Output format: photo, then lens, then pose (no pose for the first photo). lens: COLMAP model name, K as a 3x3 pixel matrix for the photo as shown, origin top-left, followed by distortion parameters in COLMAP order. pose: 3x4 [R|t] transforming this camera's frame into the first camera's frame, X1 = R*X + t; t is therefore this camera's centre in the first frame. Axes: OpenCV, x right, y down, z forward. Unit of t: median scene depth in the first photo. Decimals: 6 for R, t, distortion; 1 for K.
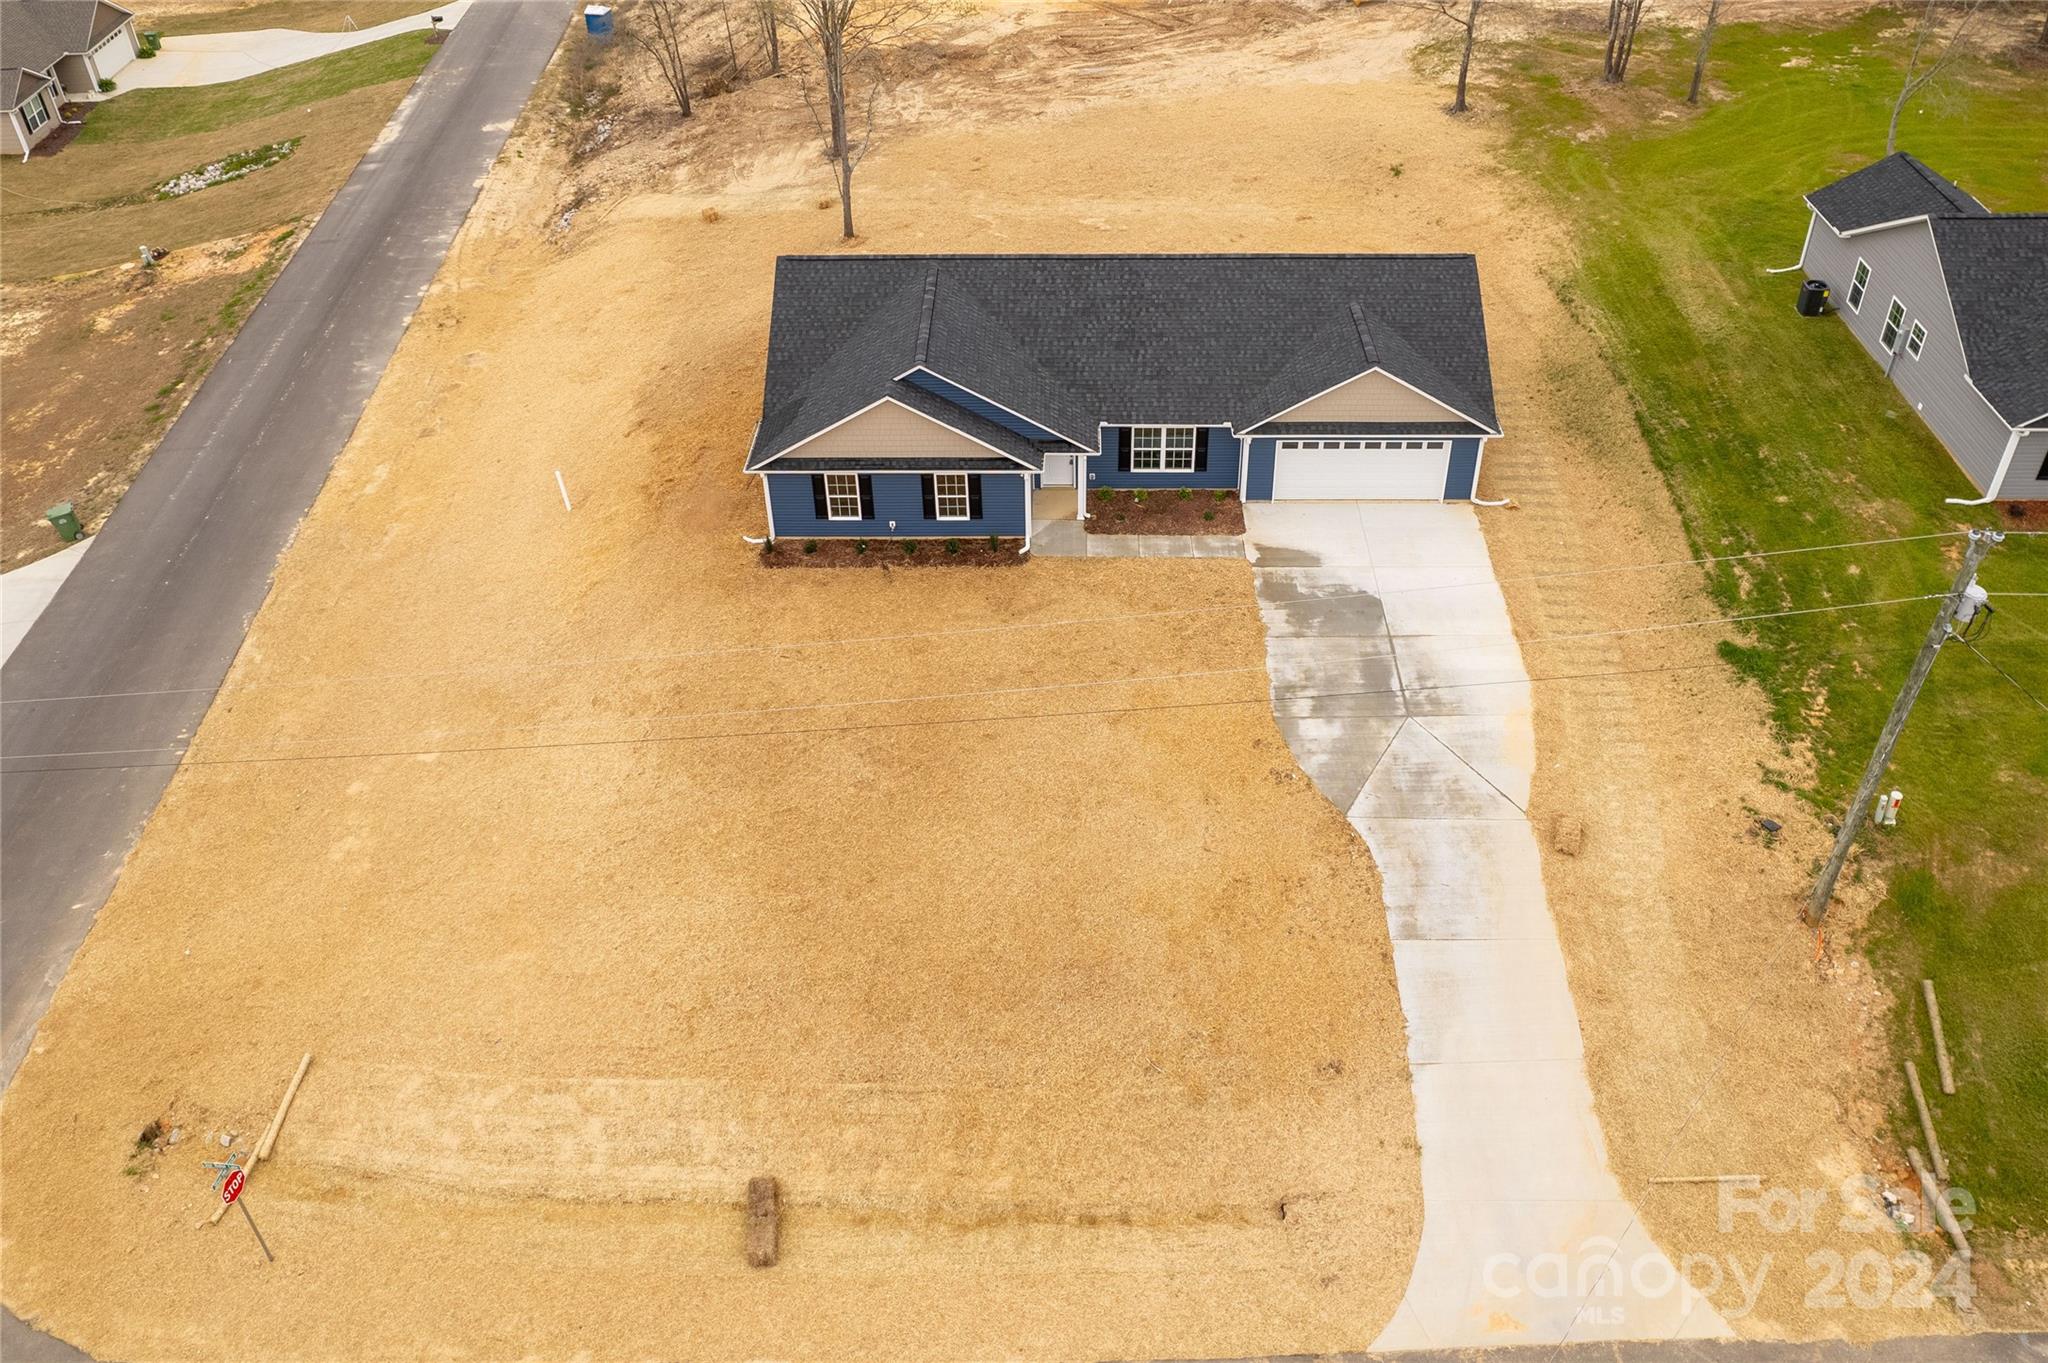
lens RADIAL K [[1661.9, 0, 1133.3], [0, 1661.9, 516.8], [0, 0, 1]] dist [-0.075420, 0.054773]
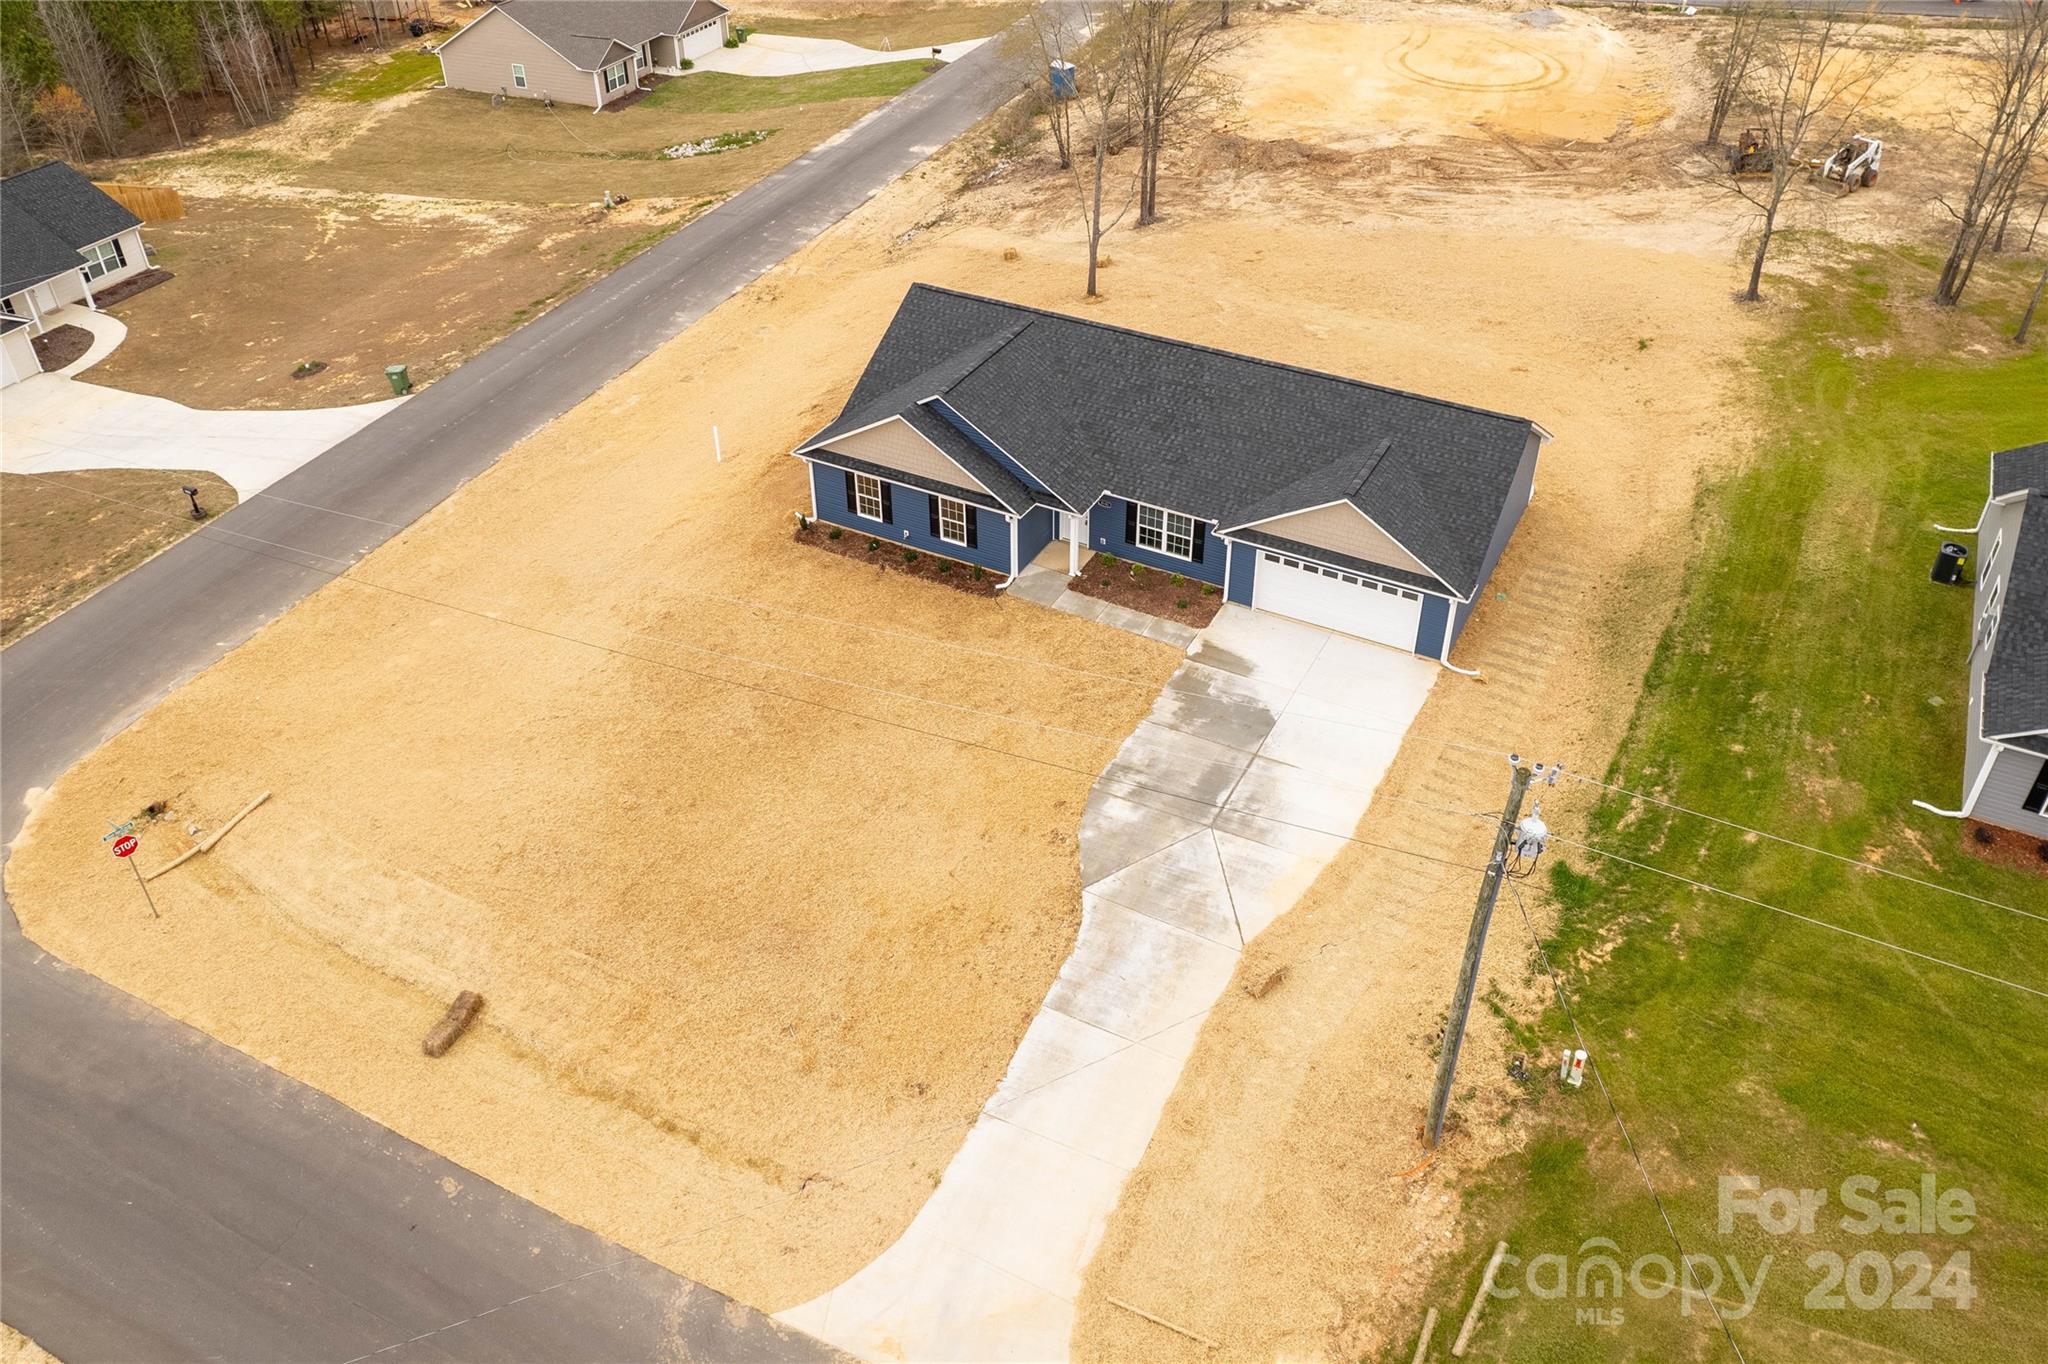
lens RADIAL K [[1661.9, 0, 1147.6], [0, 1661.9, 610.5], [0, 0, 1]] dist [-0.075420, 0.054773]
pose [[0.895597, 0.263724, -0.358267, 0.408091], [-0.267378, 0.962749, 0.040297, -0.033434], [0.355548, 0.059703, 0.932749, 0.028479]]
